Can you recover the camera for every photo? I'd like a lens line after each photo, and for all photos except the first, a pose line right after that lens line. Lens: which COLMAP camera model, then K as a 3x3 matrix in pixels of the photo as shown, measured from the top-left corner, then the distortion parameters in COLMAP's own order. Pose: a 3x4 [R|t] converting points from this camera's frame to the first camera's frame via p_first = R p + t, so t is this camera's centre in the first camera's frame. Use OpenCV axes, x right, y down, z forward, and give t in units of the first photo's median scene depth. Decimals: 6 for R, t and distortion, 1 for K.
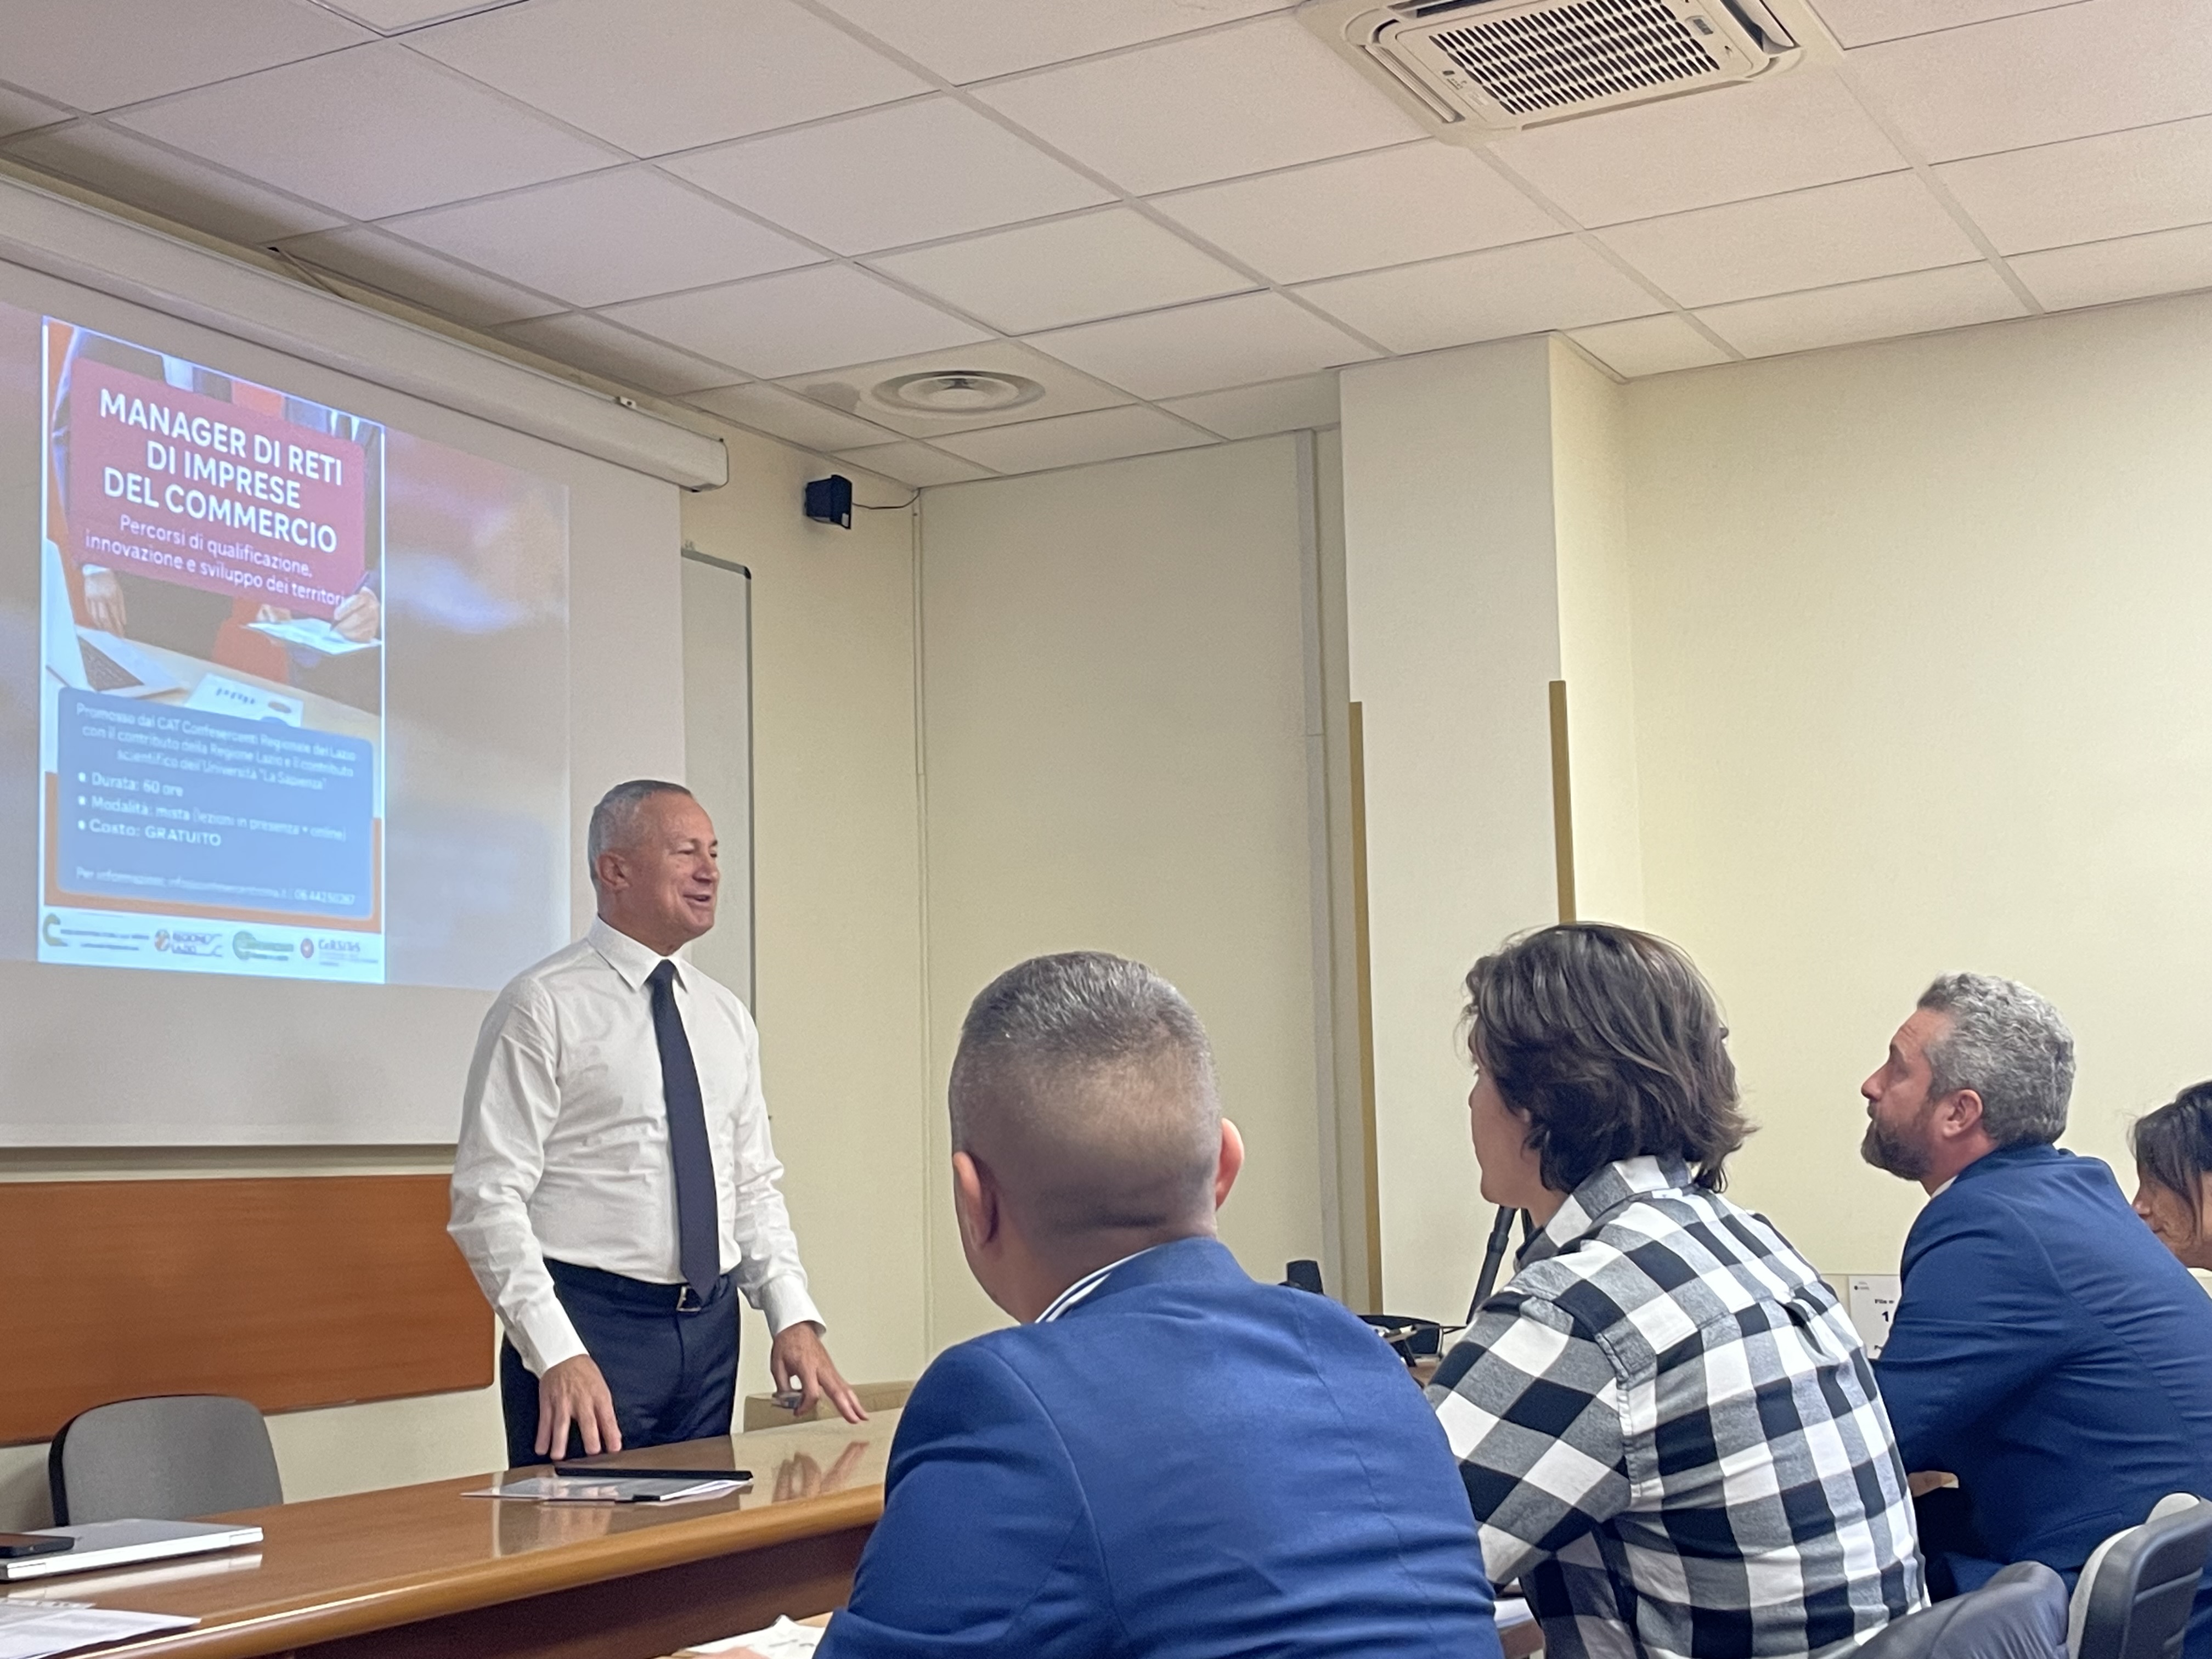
lens RADIAL K [[2934.1, 0, 1089.8], [0, 2934.1, 837.9], [0, 0, 1]] dist [0.066917, 0.000000]
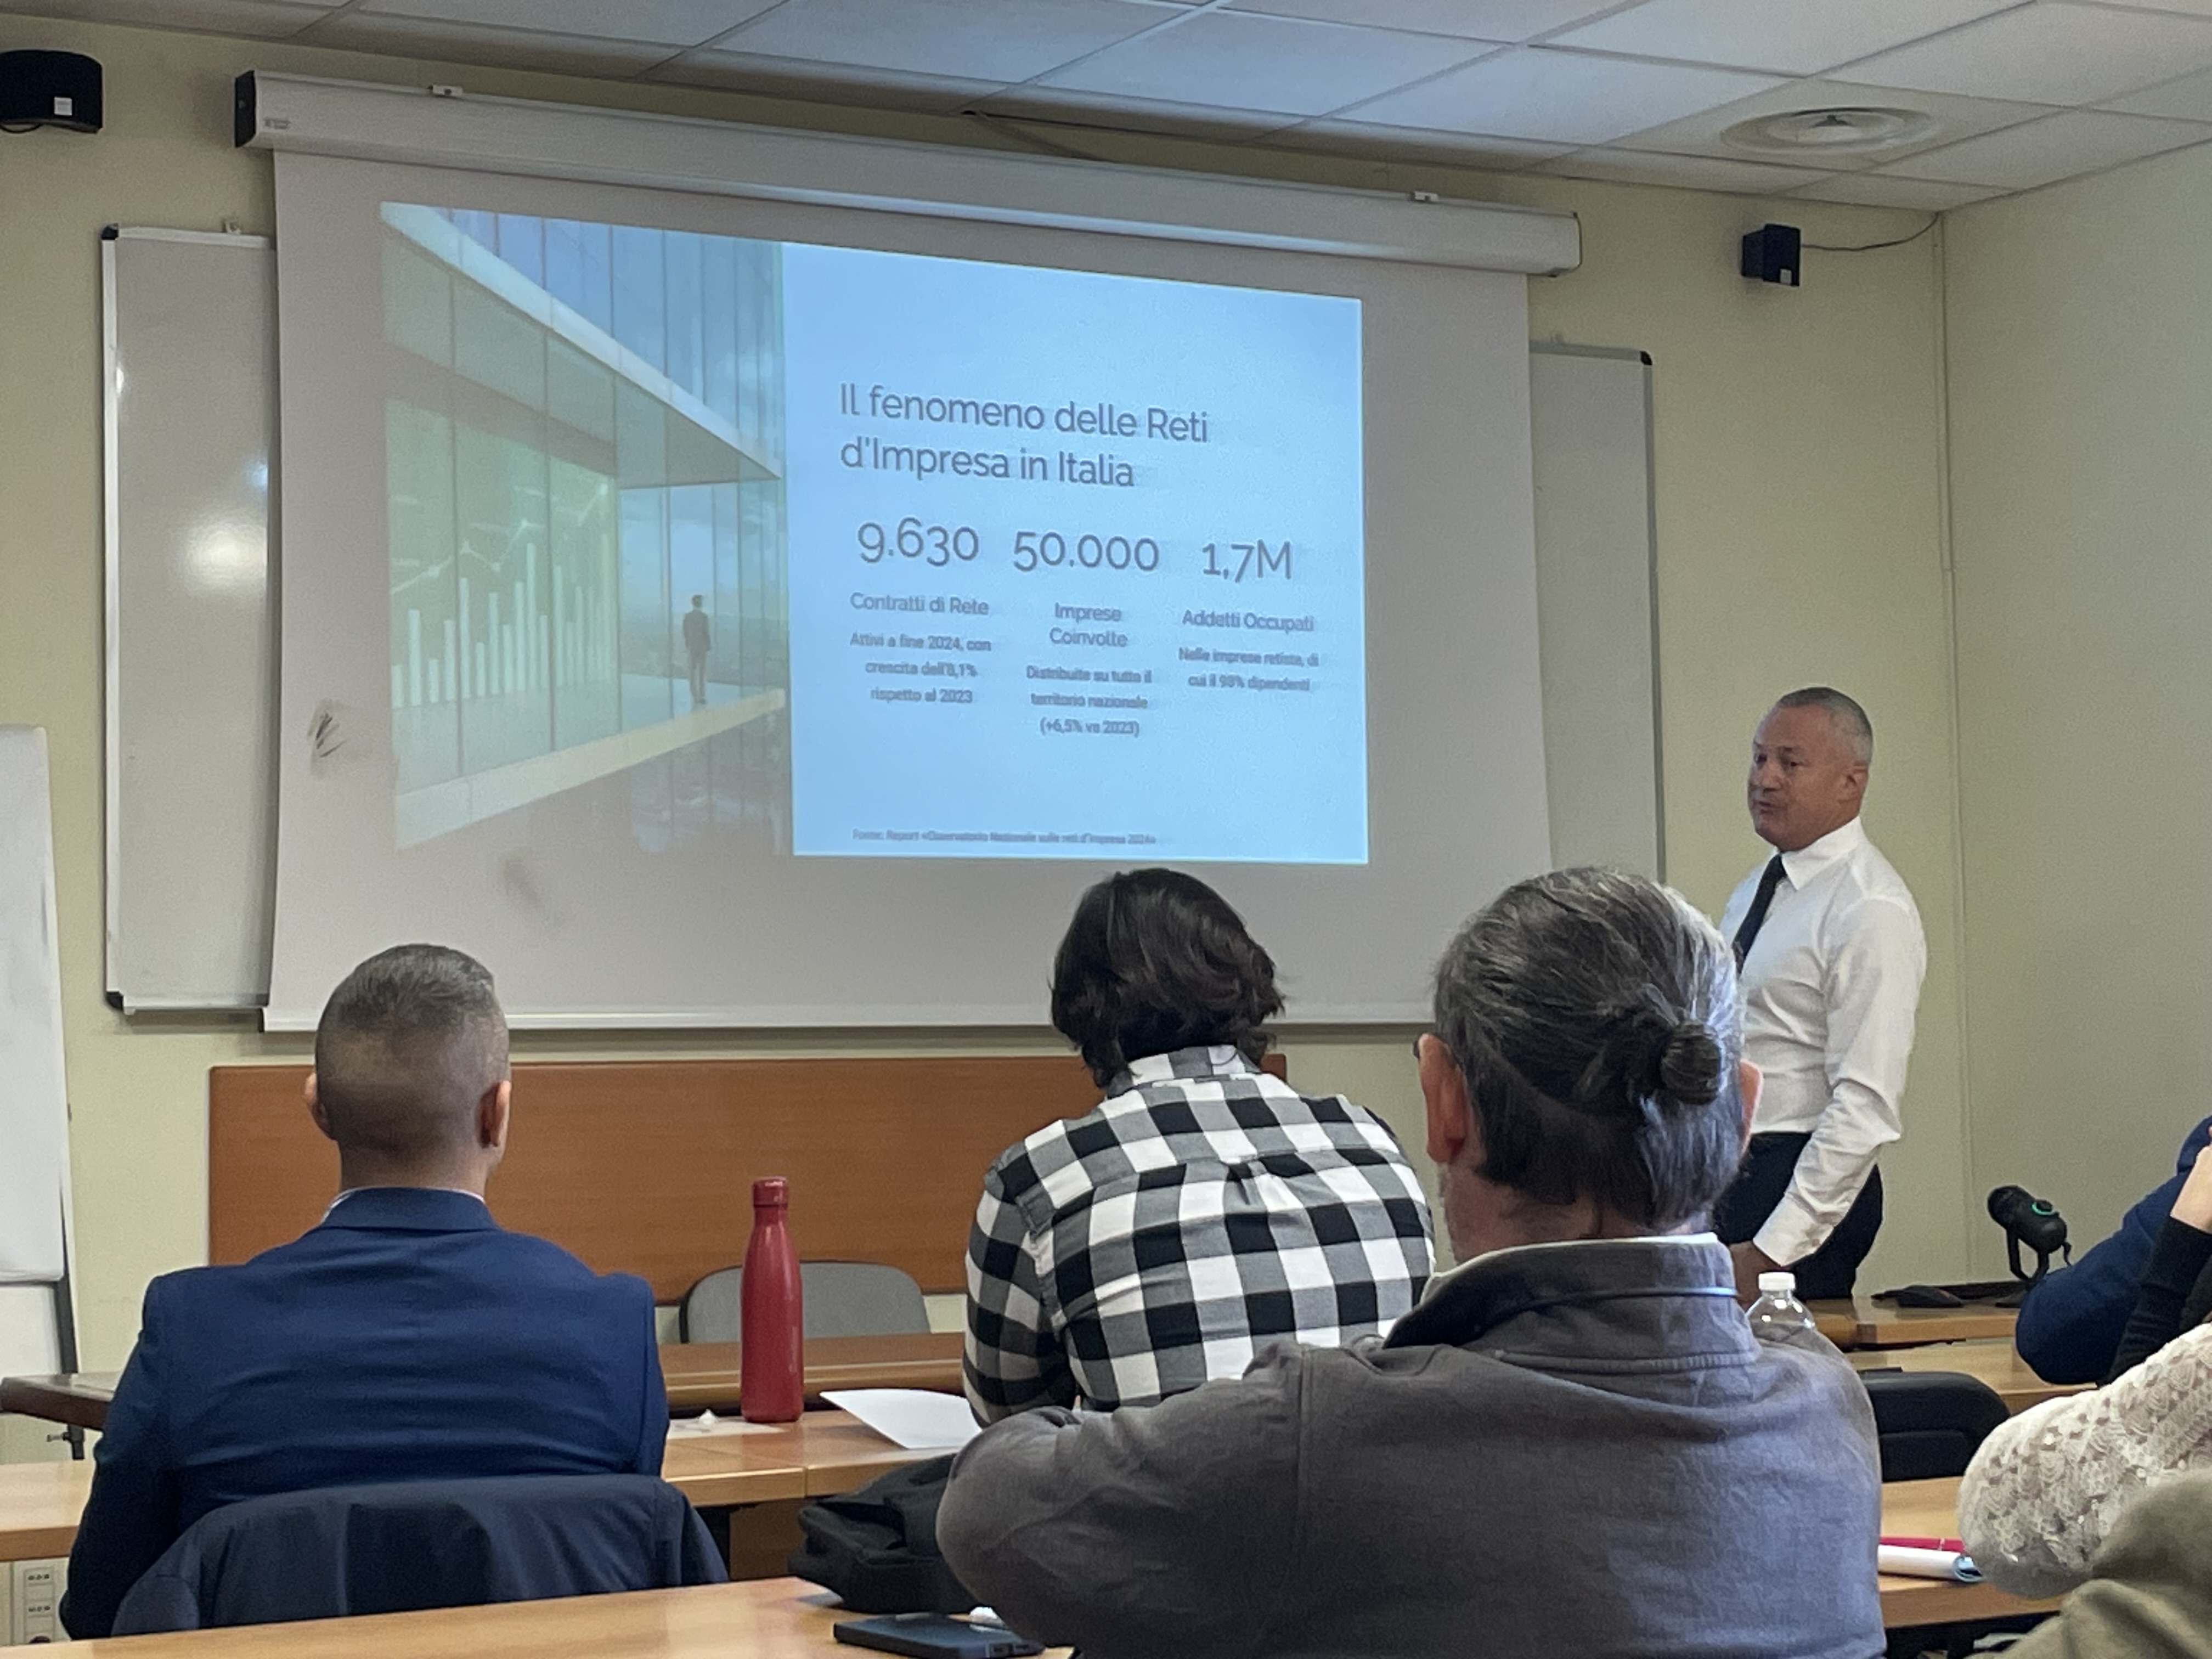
lens RADIAL K [[4387.8, 0, 1102.5], [0, 4387.8, 812.2], [0, 0, 1]] dist [0.117298, 0.000000]
pose [[0.856127, -0.031750, -0.515789, 1.161131], [0.062167, 0.997190, 0.041805, -0.060774], [0.513012, -0.067855, 0.855695, -0.549421]]
